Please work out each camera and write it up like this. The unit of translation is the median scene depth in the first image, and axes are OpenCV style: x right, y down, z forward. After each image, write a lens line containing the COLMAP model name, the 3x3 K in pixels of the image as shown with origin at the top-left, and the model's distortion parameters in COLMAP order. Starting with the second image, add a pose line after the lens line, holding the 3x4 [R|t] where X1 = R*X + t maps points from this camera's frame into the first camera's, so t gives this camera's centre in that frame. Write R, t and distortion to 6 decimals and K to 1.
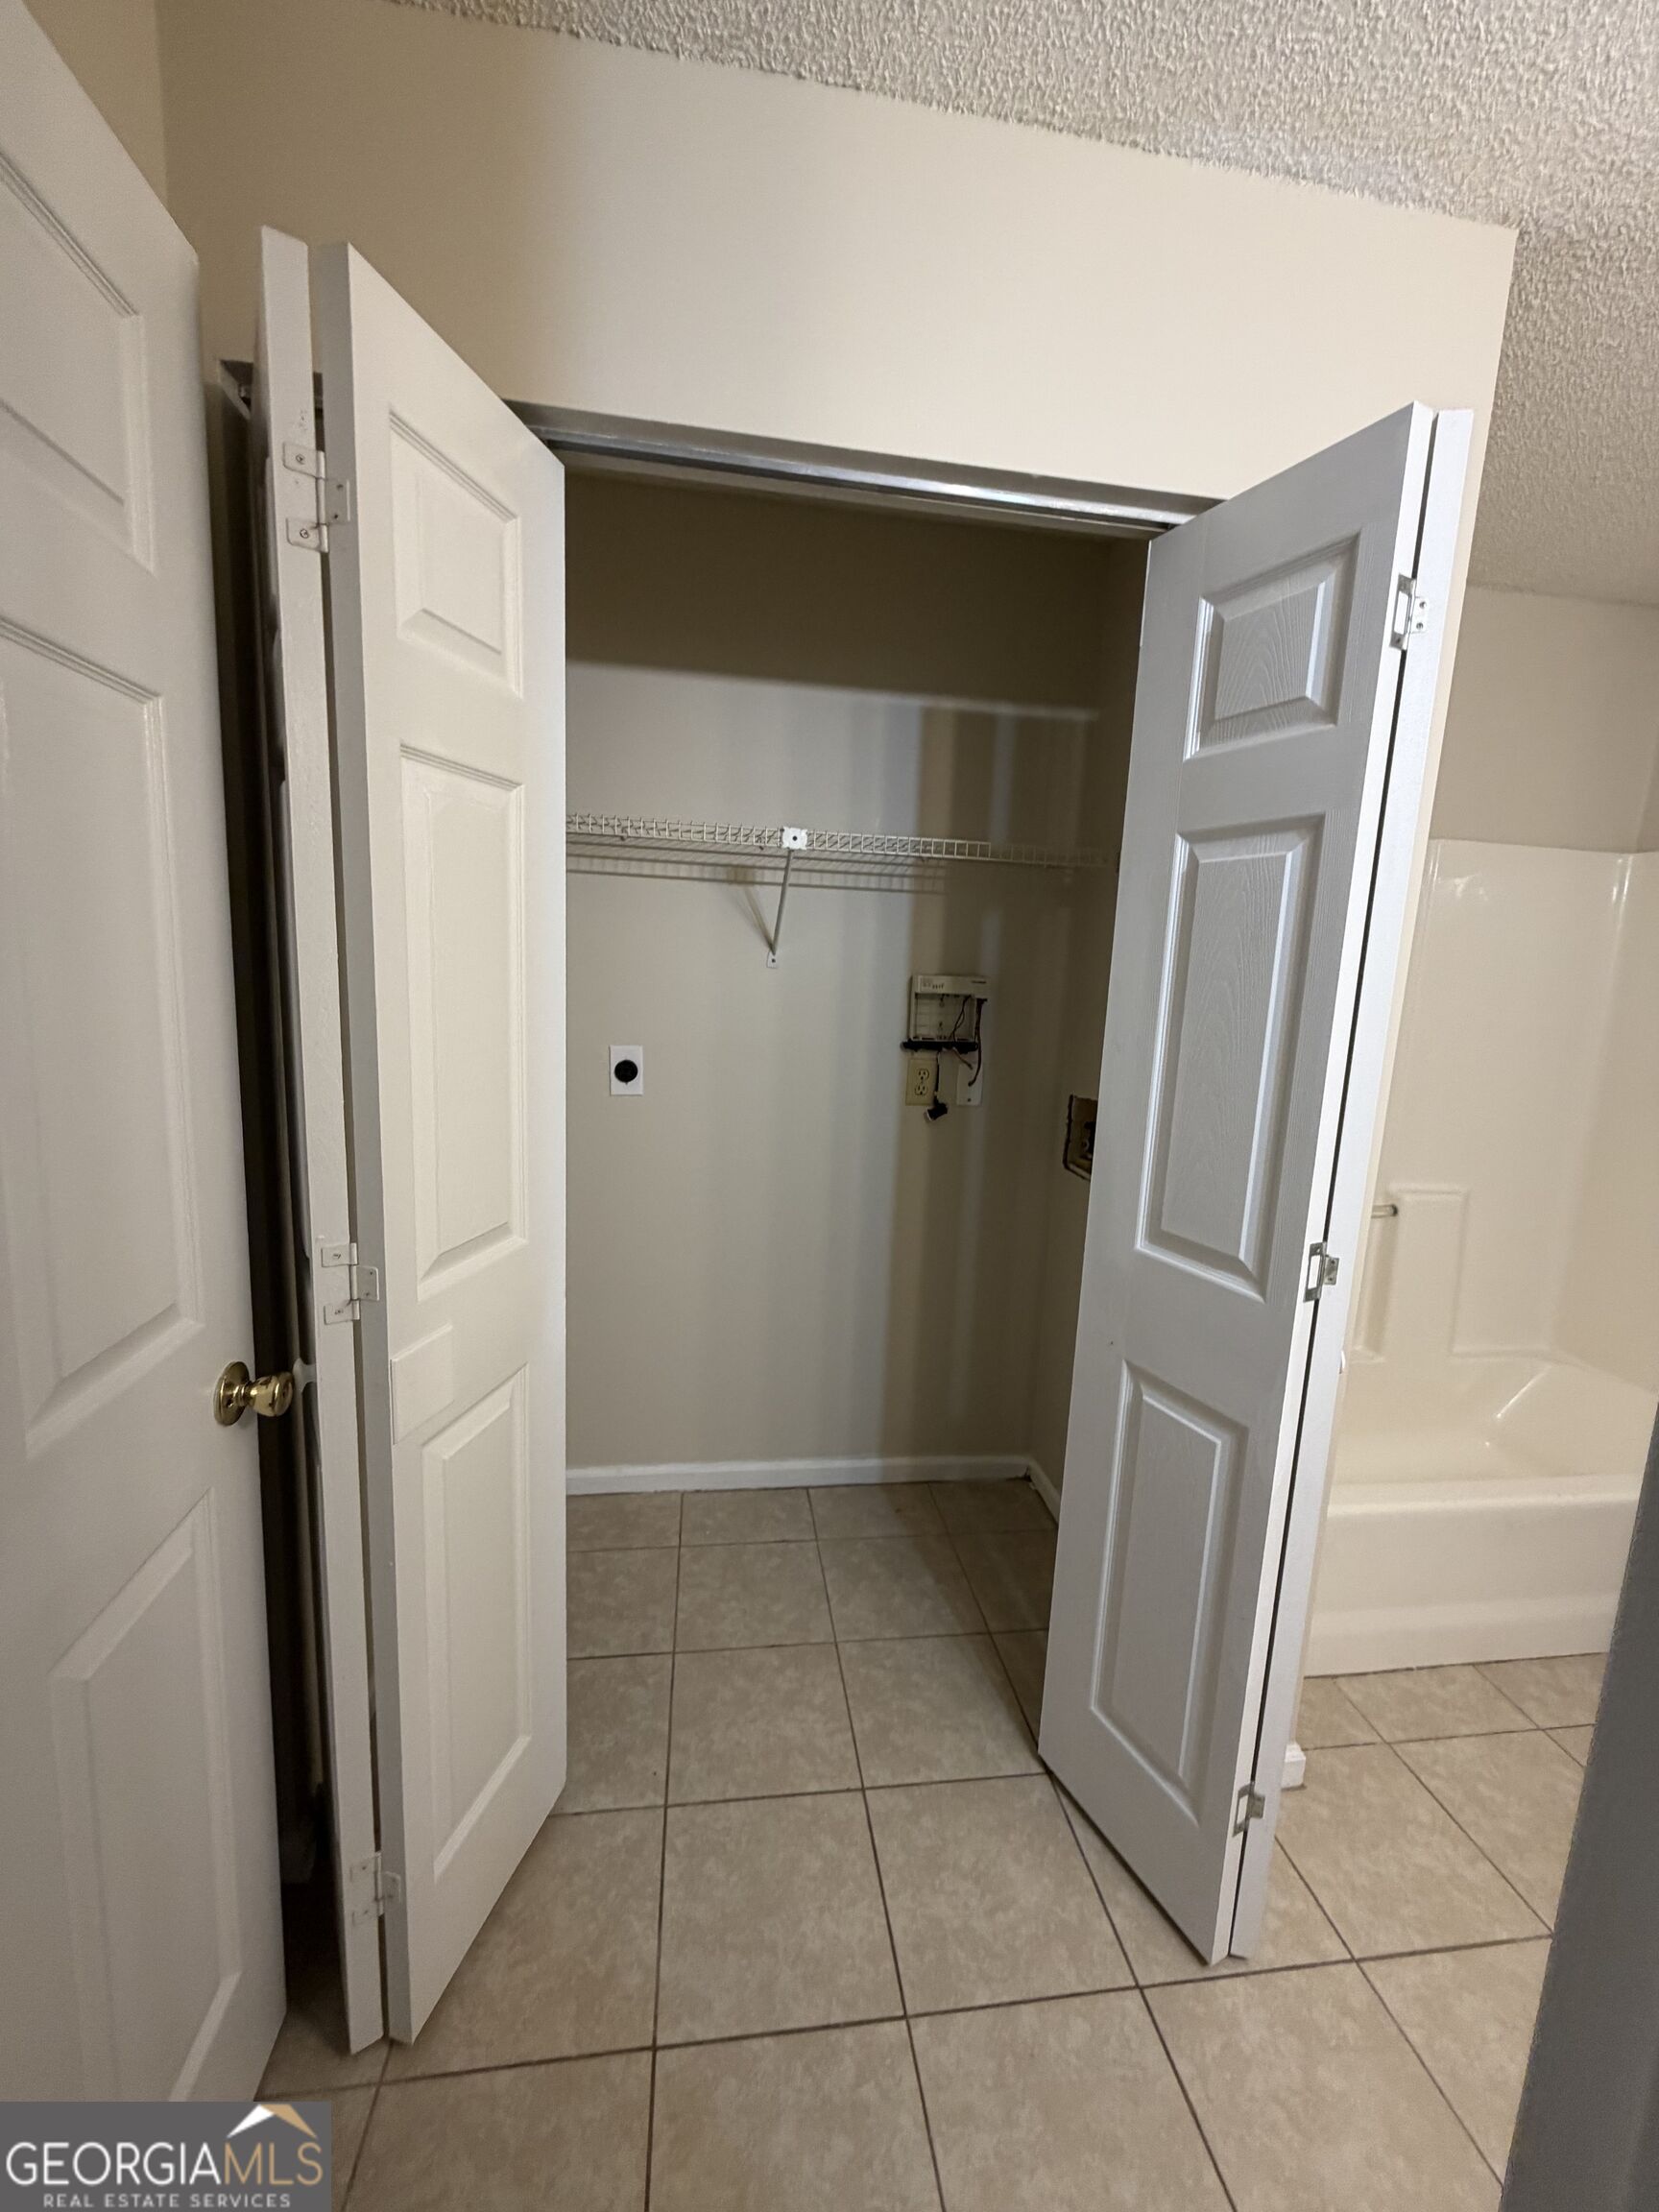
lens RADIAL K [[880.6, 0, 828.3], [0, 880.6, 1100.5], [0, 0, 1]] dist [-0.000248, -0.000017]
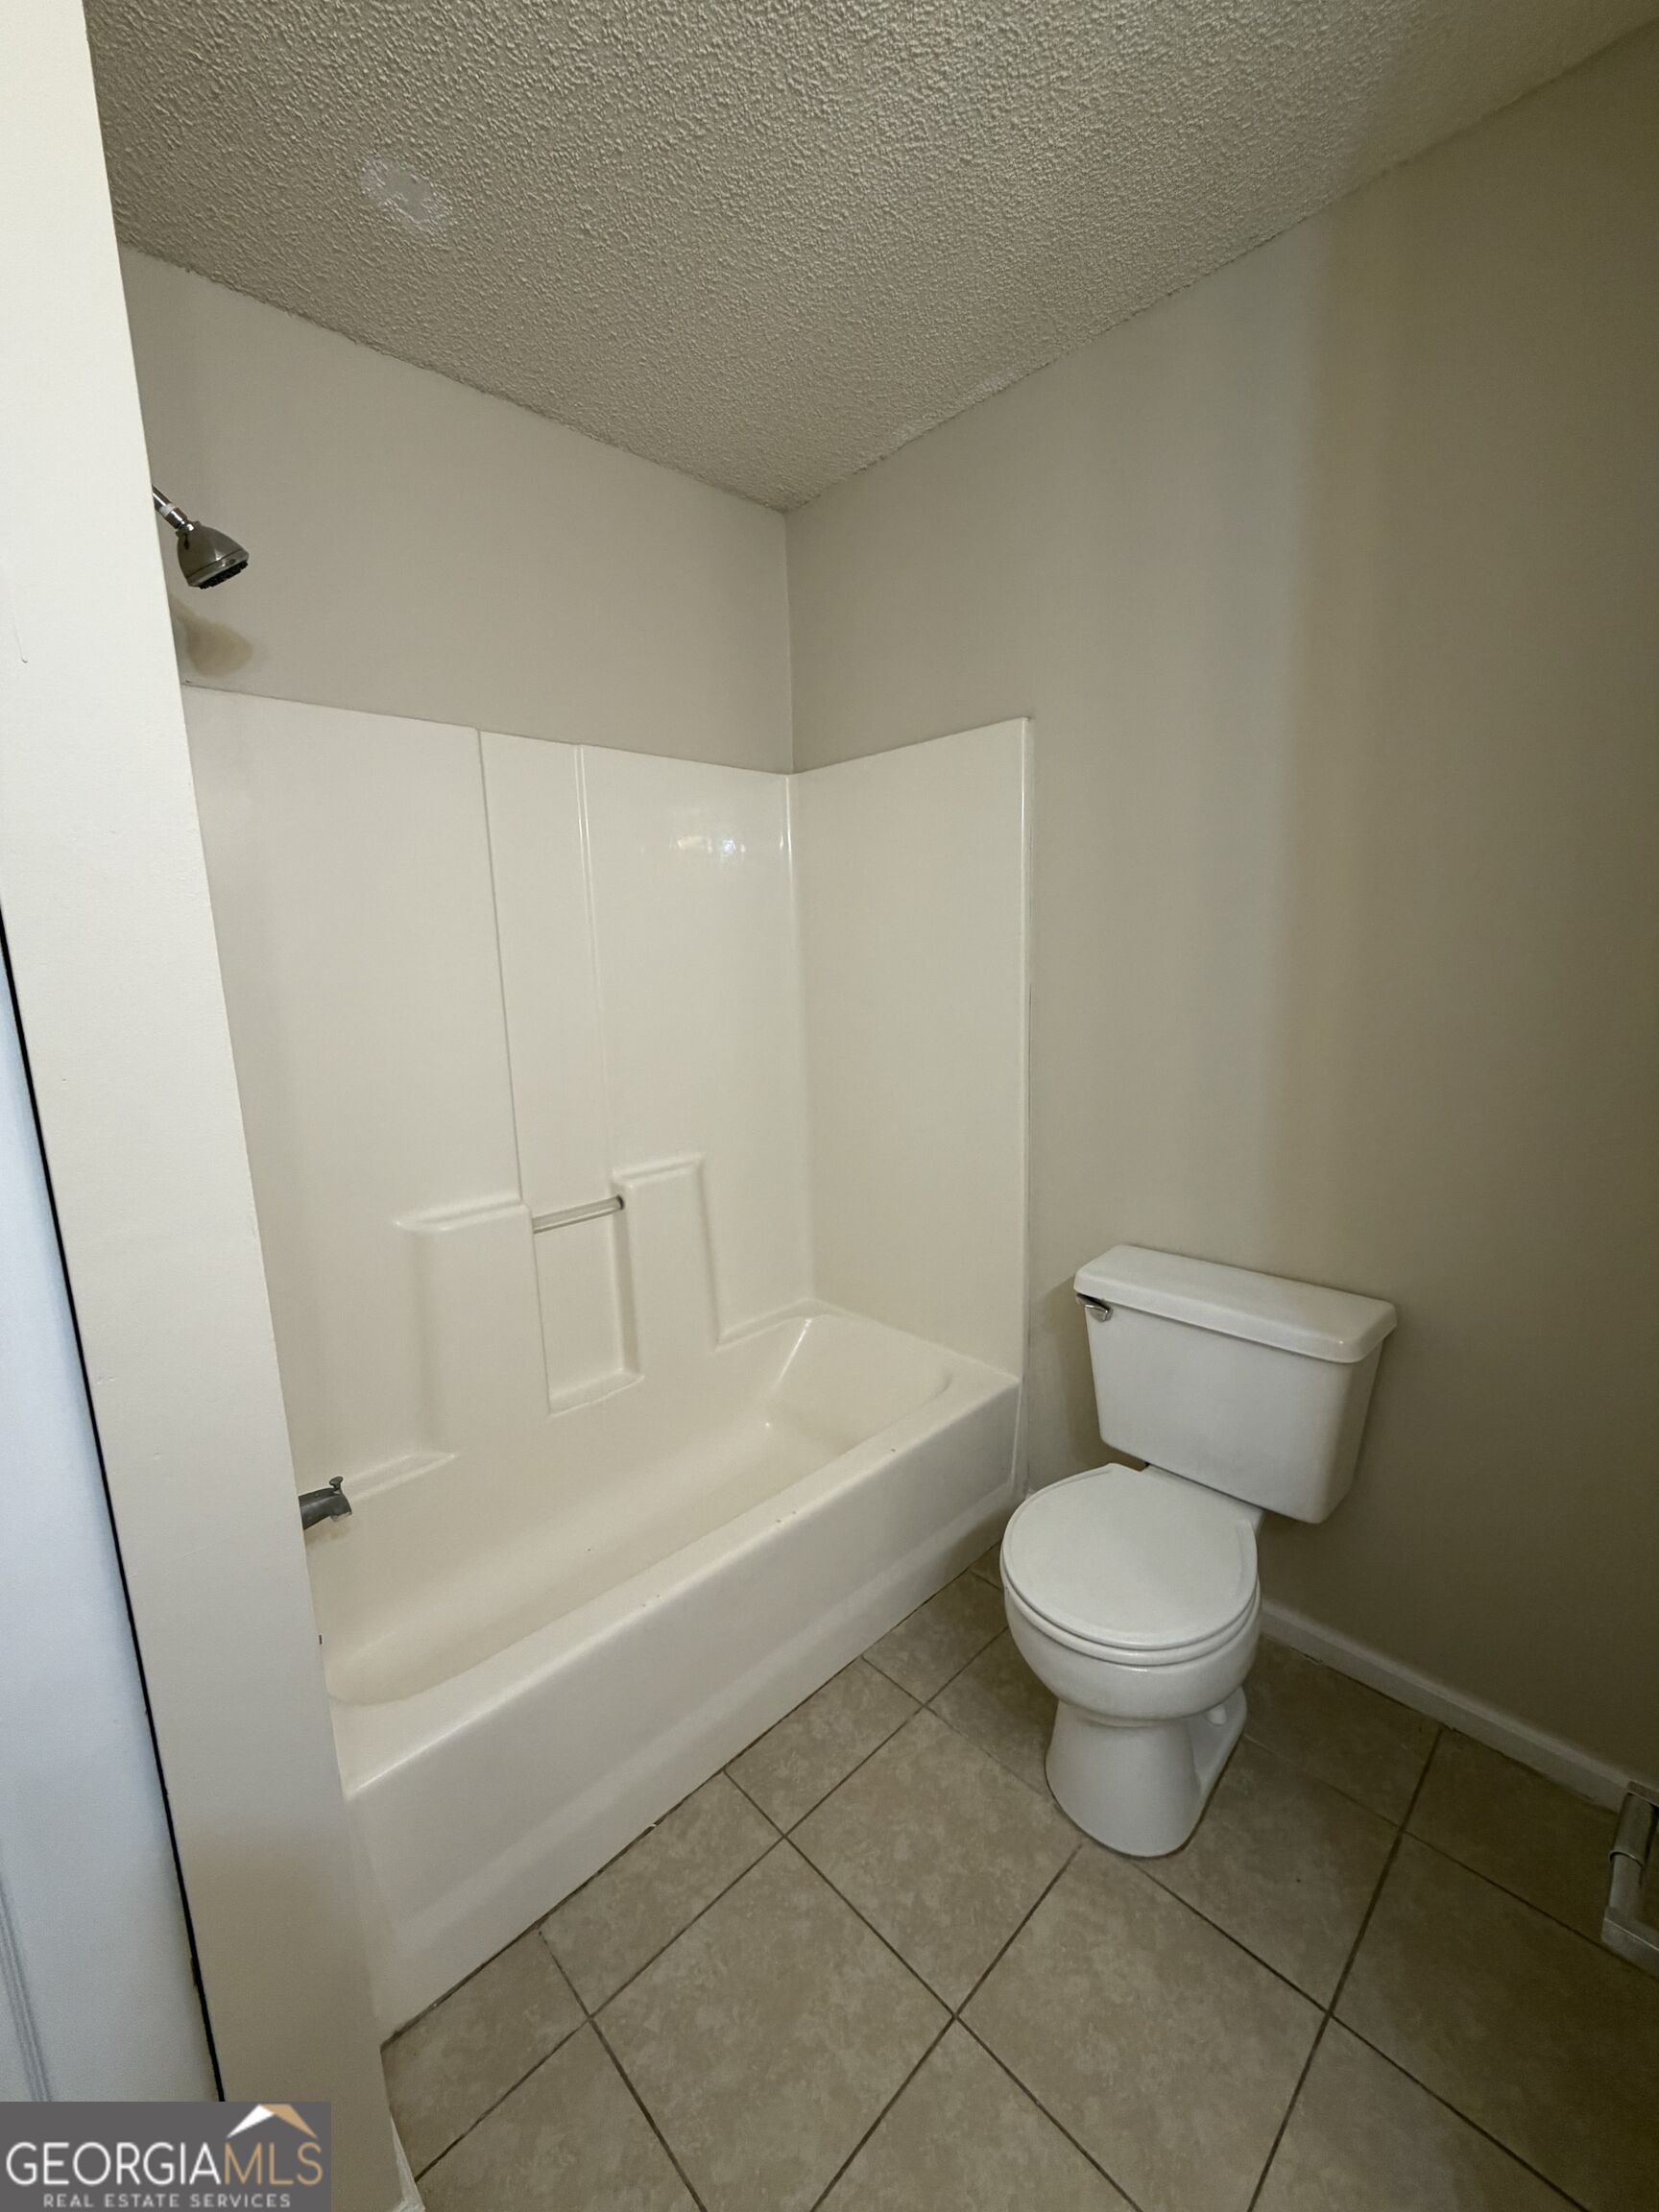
lens RADIAL K [[880.6, 0, 833.1], [0, 880.6, 1102.4], [0, 0, 1]] dist [-0.000248, -0.000017]
pose [[0.805680, -0.173098, 0.566495, 0.653563], [0.158062, 0.984498, 0.076024, 0.003017], [-0.570873, 0.028290, 0.820551, 0.383504]]
